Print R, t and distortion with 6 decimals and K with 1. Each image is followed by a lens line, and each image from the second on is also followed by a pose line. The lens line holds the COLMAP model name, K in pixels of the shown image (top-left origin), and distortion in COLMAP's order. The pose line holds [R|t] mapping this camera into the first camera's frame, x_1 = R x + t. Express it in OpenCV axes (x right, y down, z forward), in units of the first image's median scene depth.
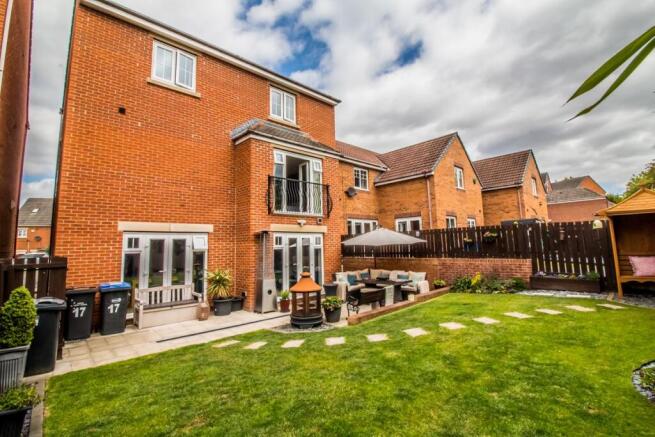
lens RADIAL K [[302.3, 0, 321.6], [0, 302.3, 209.1], [0, 0, 1]] dist [0.012666, -0.024801]
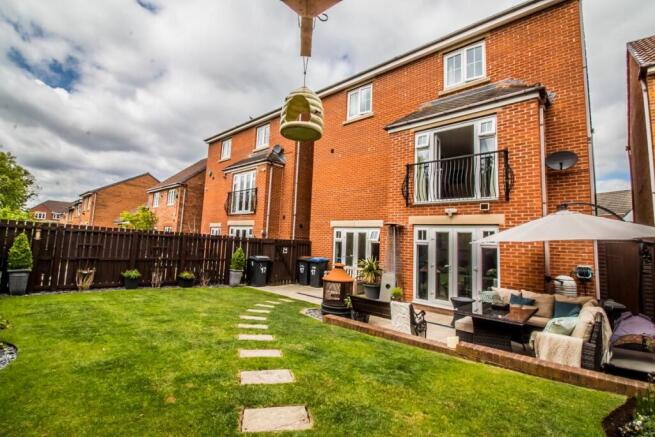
lens RADIAL K [[302.3, 0, 321.6], [0, 302.3, 209.1], [0, 0, 1]] dist [0.012666, -0.024801]
pose [[0.073447, -0.079756, -0.994105, 0.727007], [0.079927, 0.994061, -0.073847, 0.072638], [0.994091, -0.074032, 0.079385, 0.651109]]
